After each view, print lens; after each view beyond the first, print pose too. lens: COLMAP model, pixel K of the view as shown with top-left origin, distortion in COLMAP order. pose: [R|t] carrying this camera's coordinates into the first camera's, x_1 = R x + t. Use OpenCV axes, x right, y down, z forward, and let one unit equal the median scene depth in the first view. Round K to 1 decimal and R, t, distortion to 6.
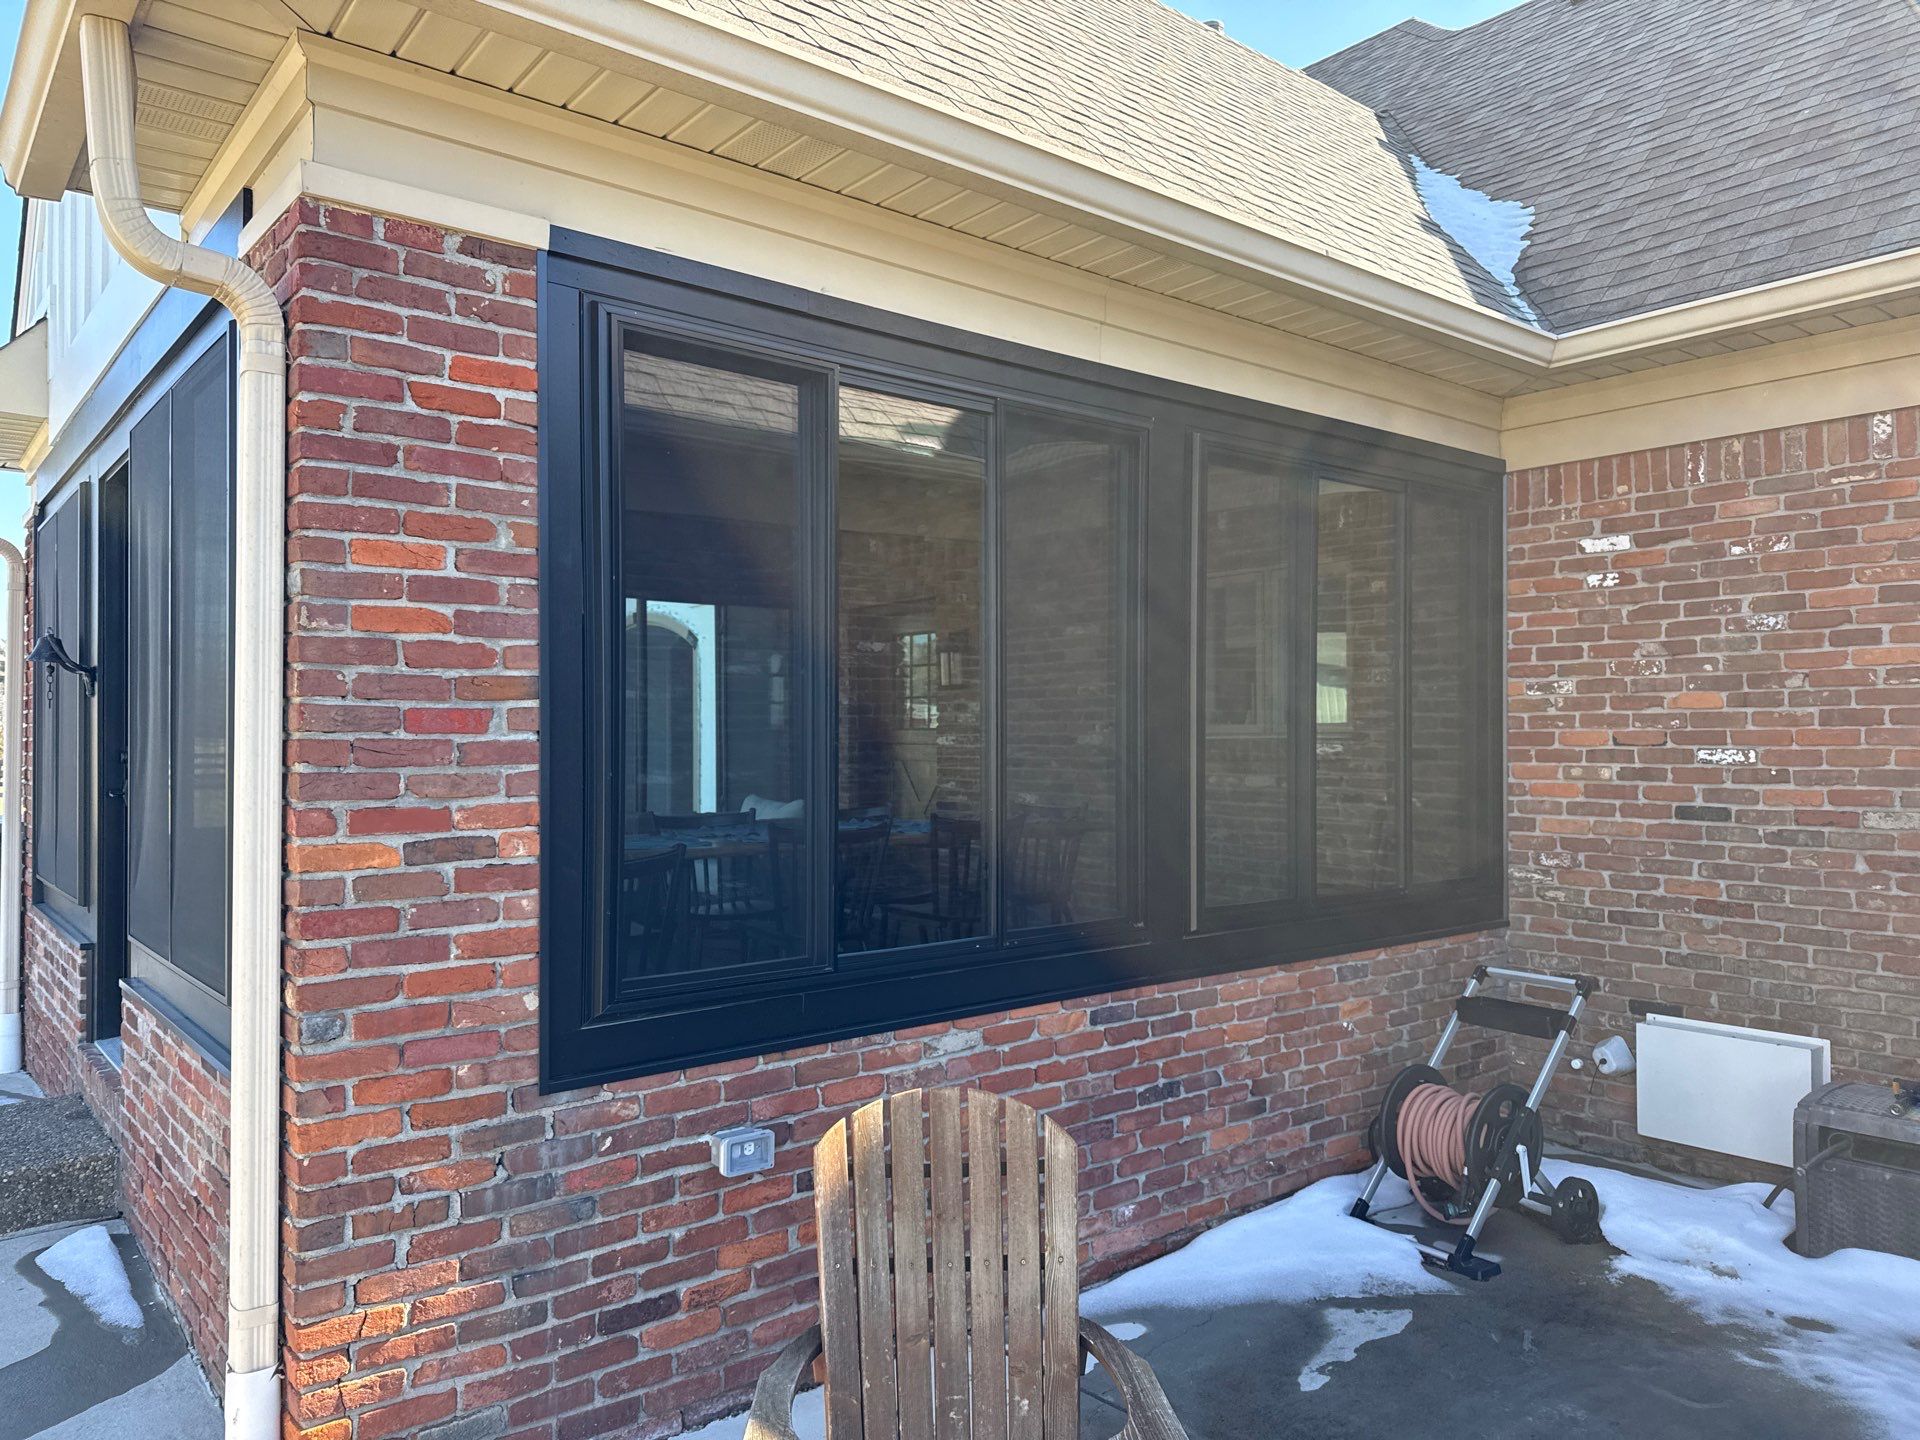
lens RADIAL K [[1376.2, 0, 863.8], [0, 1376.2, 760.8], [0, 0, 1]] dist [0.023523, -0.046949]
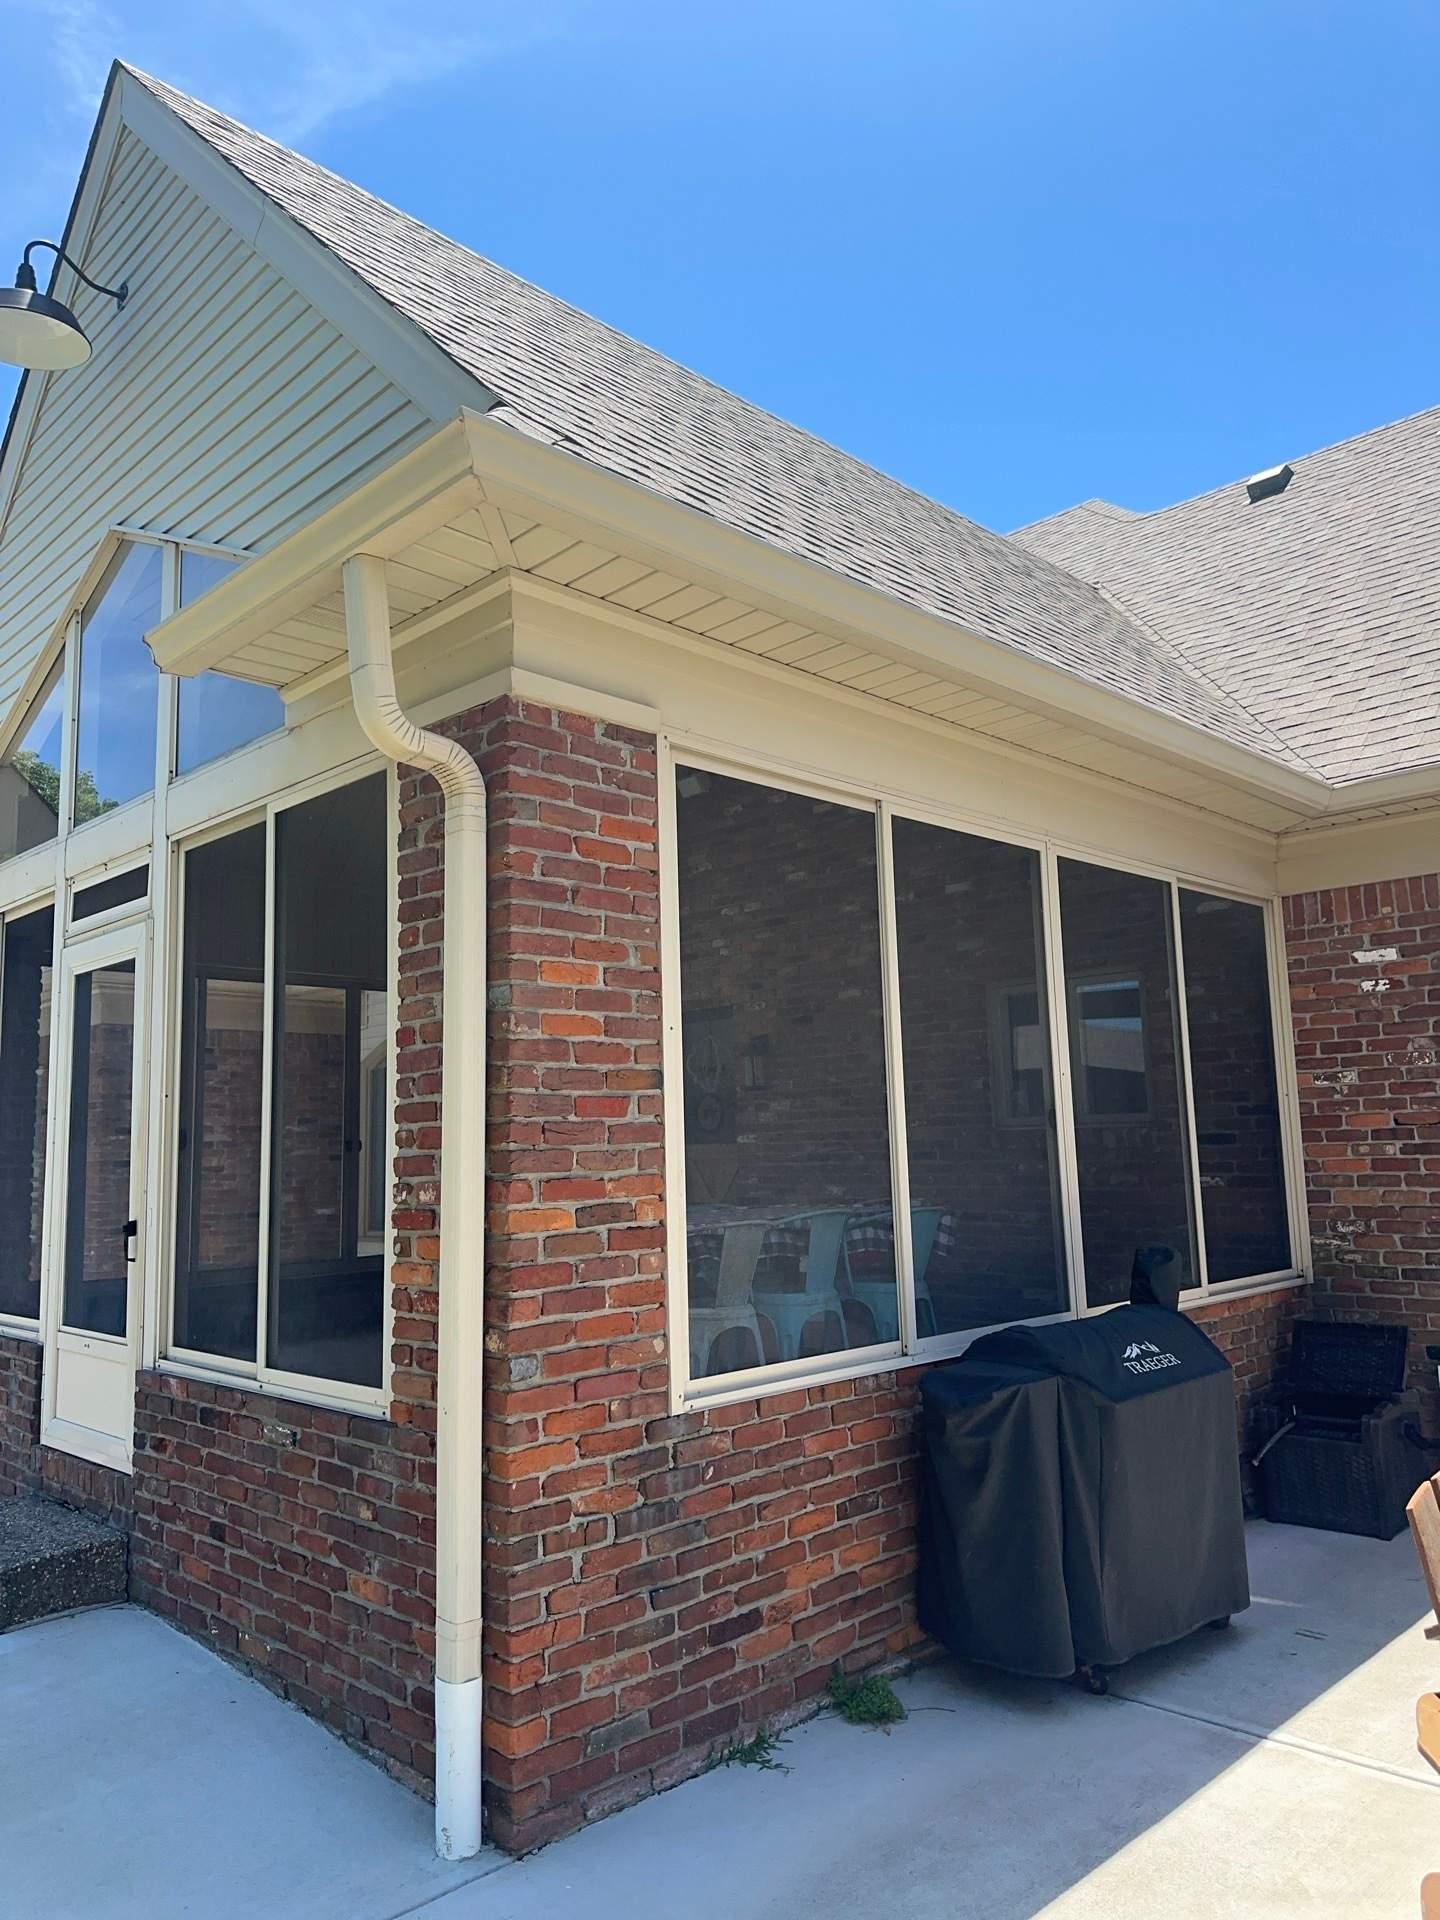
lens RADIAL K [[1376.2, 0, 712.2], [0, 1376.2, 975.5], [0, 0, 1]] dist [0.023523, -0.046949]
pose [[0.993553, -0.006599, 0.113179, -0.323863], [0.022309, 0.990166, -0.138110, 0.024296], [-0.111154, 0.139745, 0.983929, -0.209794]]
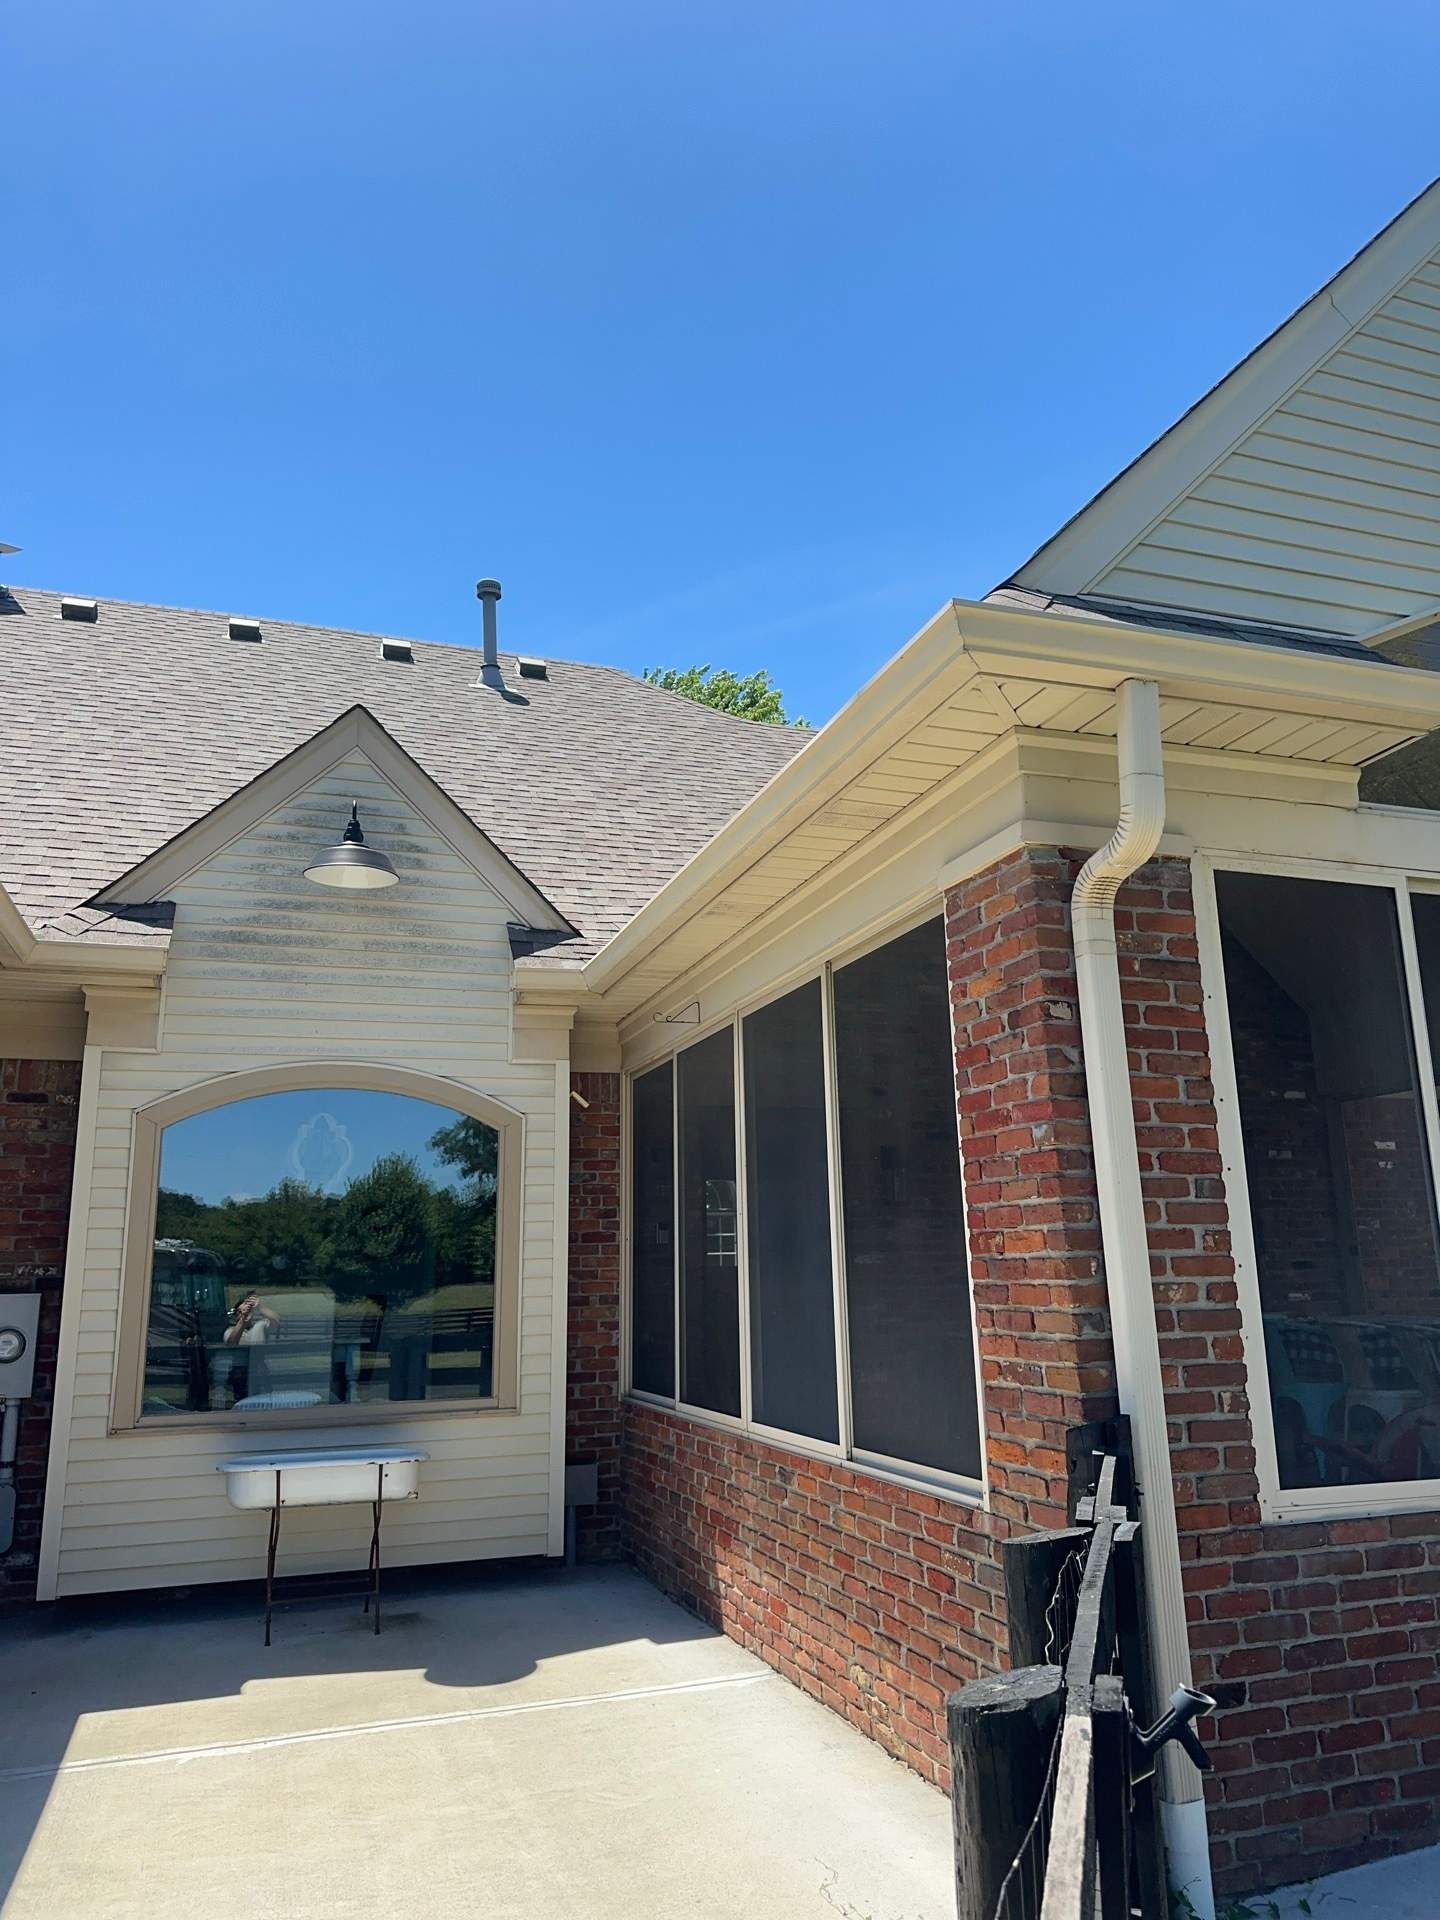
lens RADIAL K [[1376.2, 0, 733.2], [0, 1376.2, 956.9], [0, 0, 1]] dist [0.023523, -0.046949]
pose [[0.347276, 0.216798, 0.912358, -2.850236], [0.025180, 0.970403, -0.240175, 0.034722], [-0.937425, 0.106380, 0.331538, 2.271830]]
